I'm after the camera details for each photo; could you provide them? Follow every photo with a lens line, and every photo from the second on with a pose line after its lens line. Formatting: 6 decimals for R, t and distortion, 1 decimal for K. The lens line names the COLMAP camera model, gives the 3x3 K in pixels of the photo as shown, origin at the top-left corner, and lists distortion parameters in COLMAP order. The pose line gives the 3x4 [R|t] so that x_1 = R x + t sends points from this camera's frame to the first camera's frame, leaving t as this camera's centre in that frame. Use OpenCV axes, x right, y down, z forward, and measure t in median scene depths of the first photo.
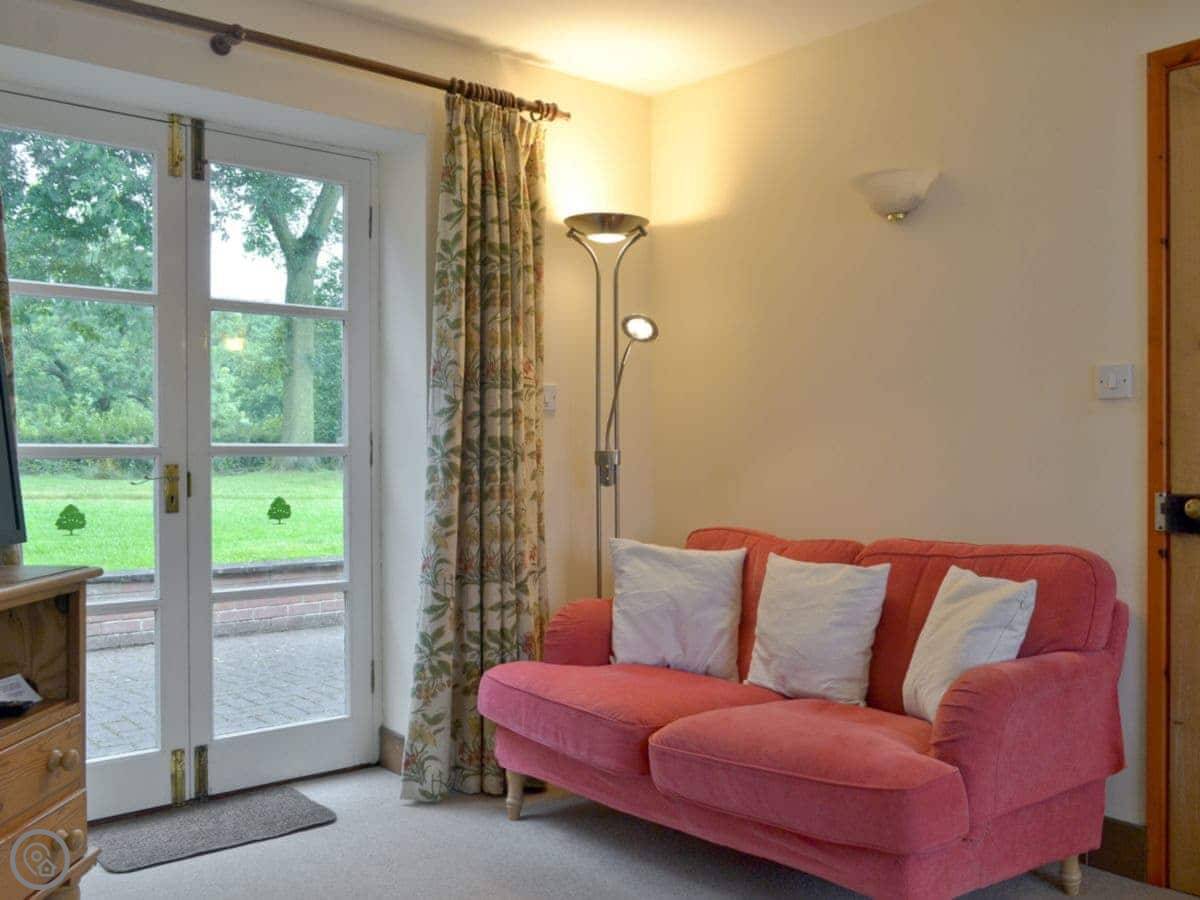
lens RADIAL K [[1089.9, 0, 600.0], [0, 1089.9, 450.0], [0, 0, 1]] dist [-0.004487, -0.021207]
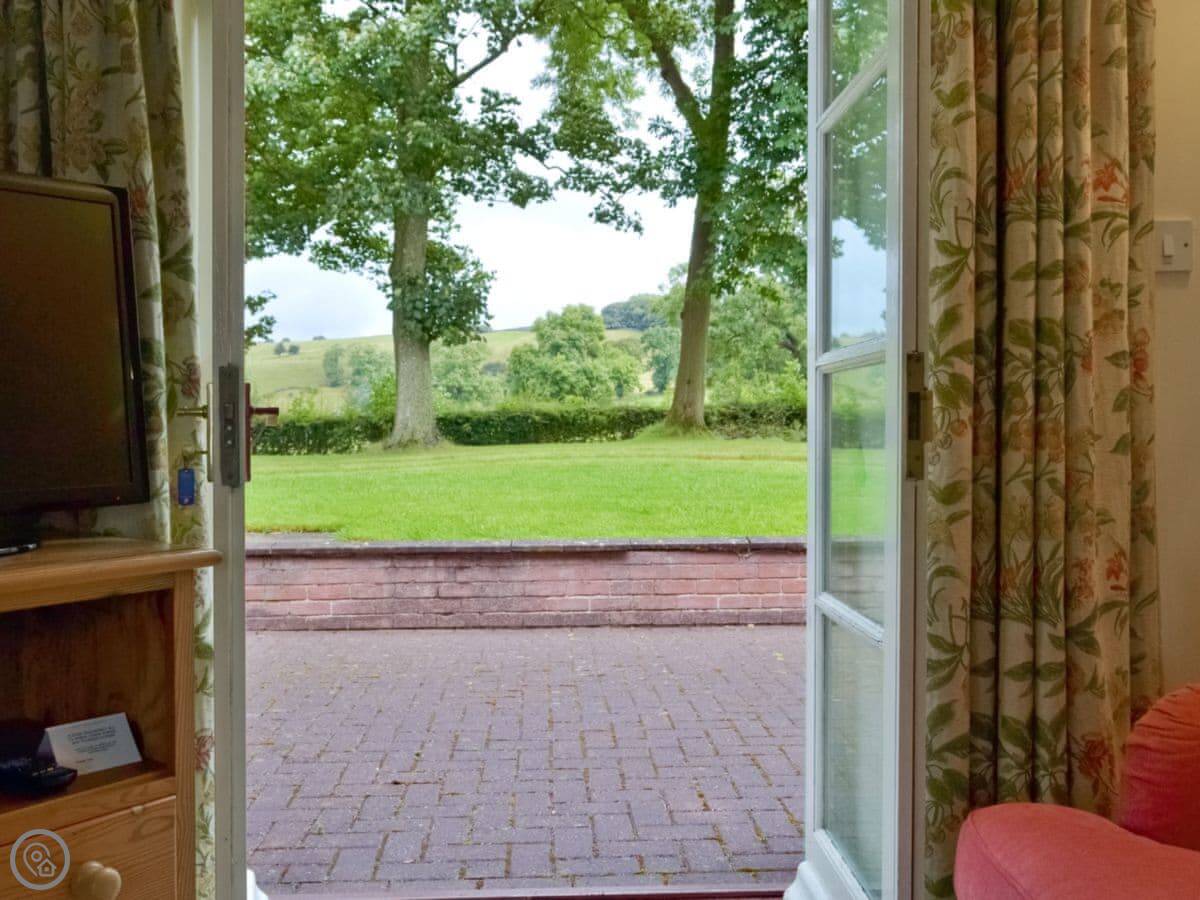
lens RADIAL K [[1089.9, 0, 600.0], [0, 1089.9, 450.0], [0, 0, 1]] dist [-0.004487, -0.021207]
pose [[0.798990, 0.008332, -0.601287, 0.044569], [0.010176, 0.999574, 0.027373, 0.029767], [0.601259, -0.027989, 0.798564, 0.494574]]
